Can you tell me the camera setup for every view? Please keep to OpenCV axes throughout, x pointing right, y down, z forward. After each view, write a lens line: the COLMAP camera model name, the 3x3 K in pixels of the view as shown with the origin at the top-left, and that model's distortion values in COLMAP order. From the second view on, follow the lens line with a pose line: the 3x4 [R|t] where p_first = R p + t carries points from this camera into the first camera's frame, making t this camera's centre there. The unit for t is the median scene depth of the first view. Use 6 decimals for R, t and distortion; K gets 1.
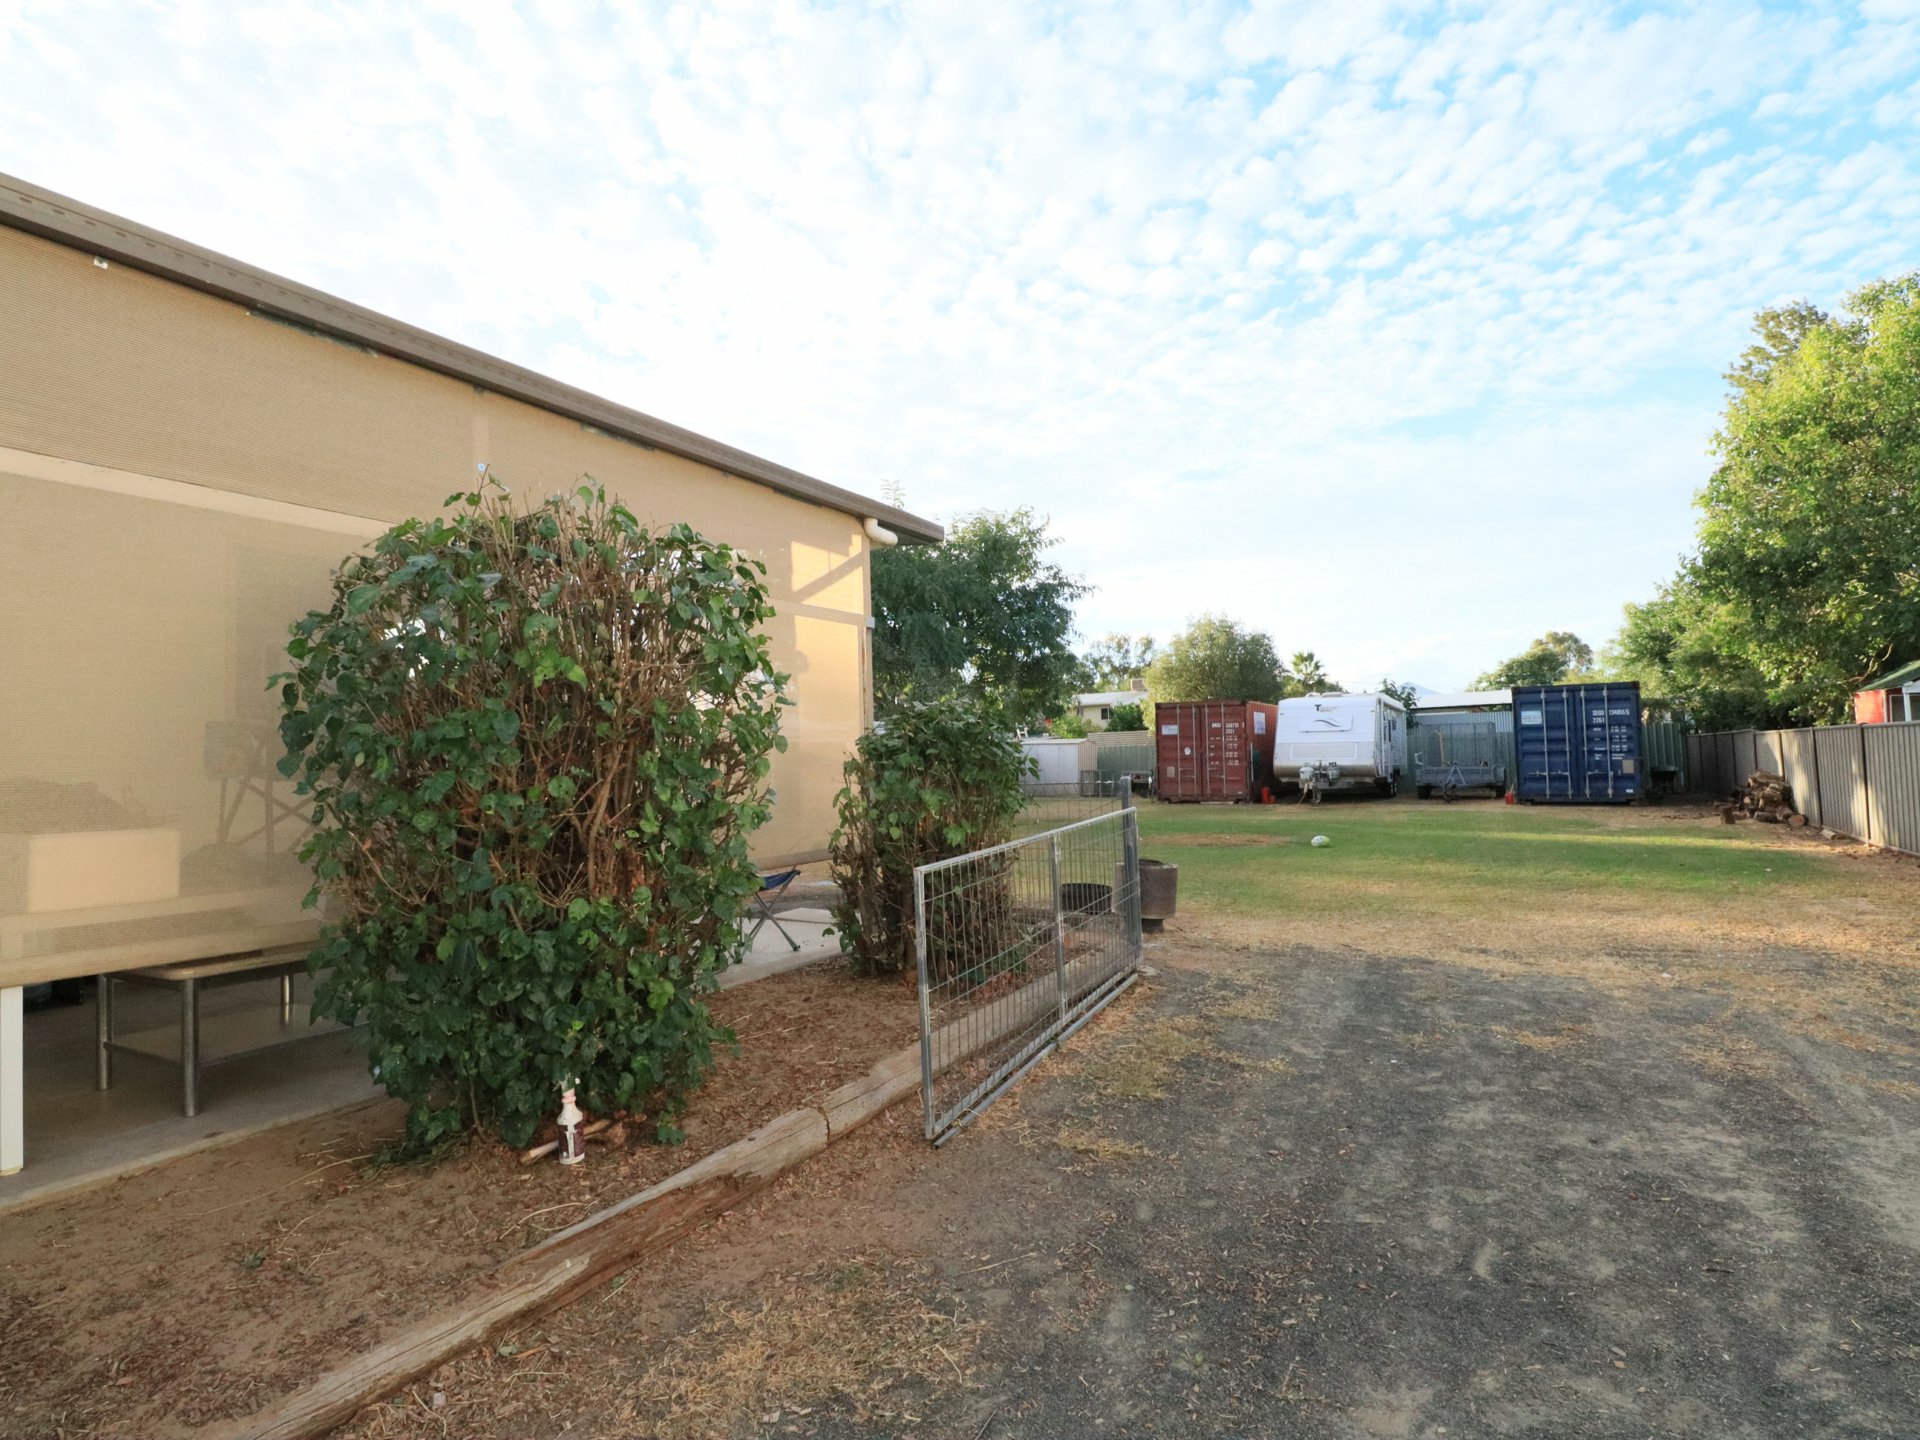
lens RADIAL K [[991.5, 0, 961.5], [0, 991.5, 721.4], [0, 0, 1]] dist [-0.007520, -0.010435]
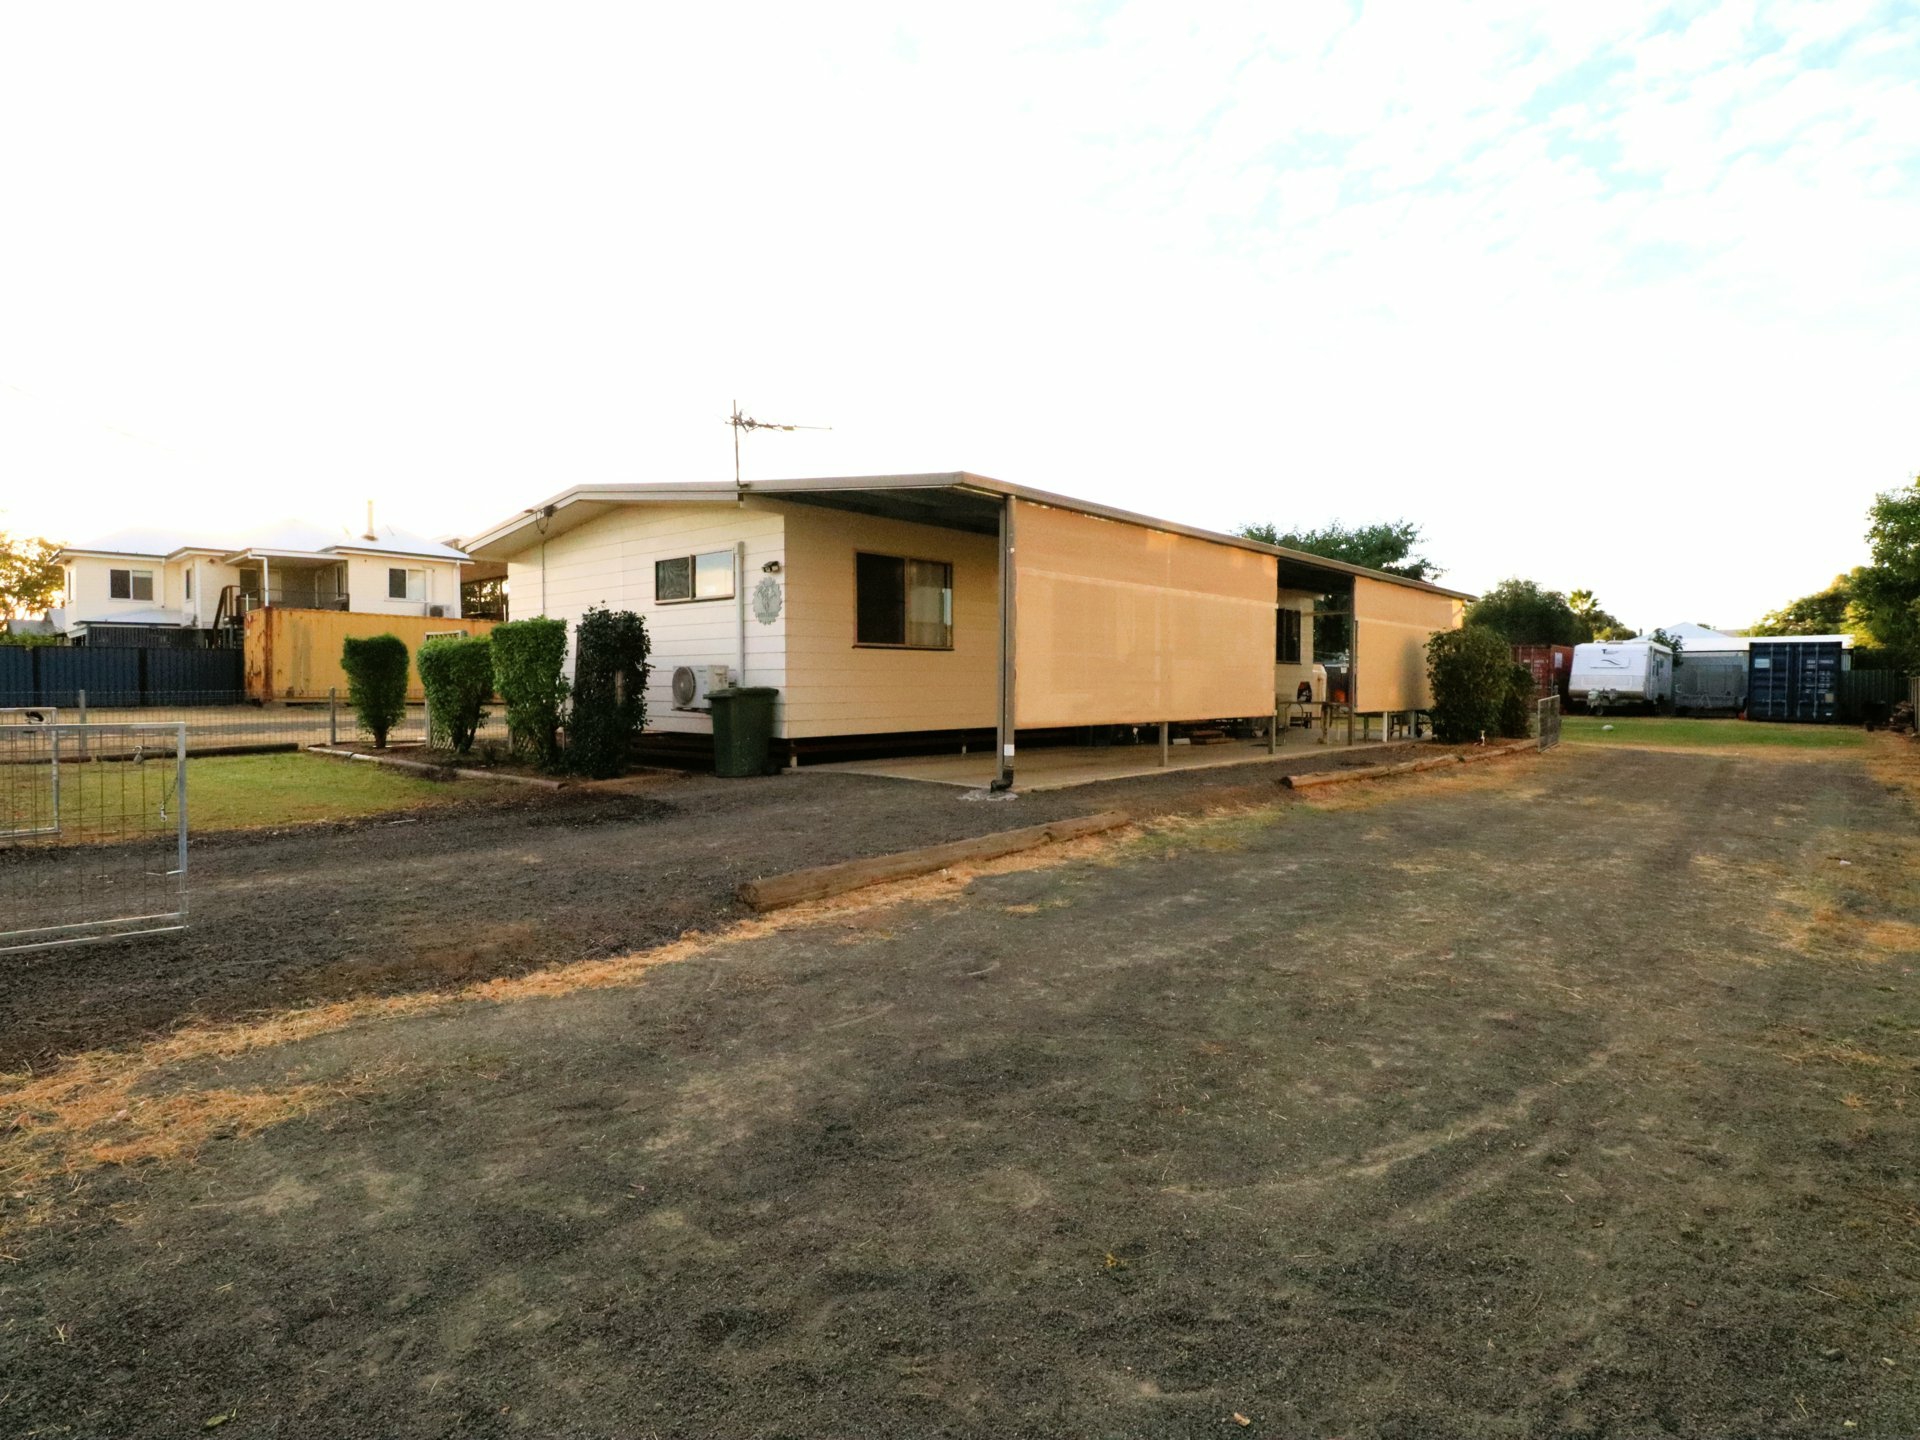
lens RADIAL K [[991.5, 0, 957.0], [0, 991.5, 710.9], [0, 0, 1]] dist [-0.007520, -0.010435]
pose [[0.975922, 0.039519, -0.214510, -0.271325], [-0.023230, 0.996688, 0.077934, -0.018223], [0.216879, -0.071074, 0.973608, -0.666642]]
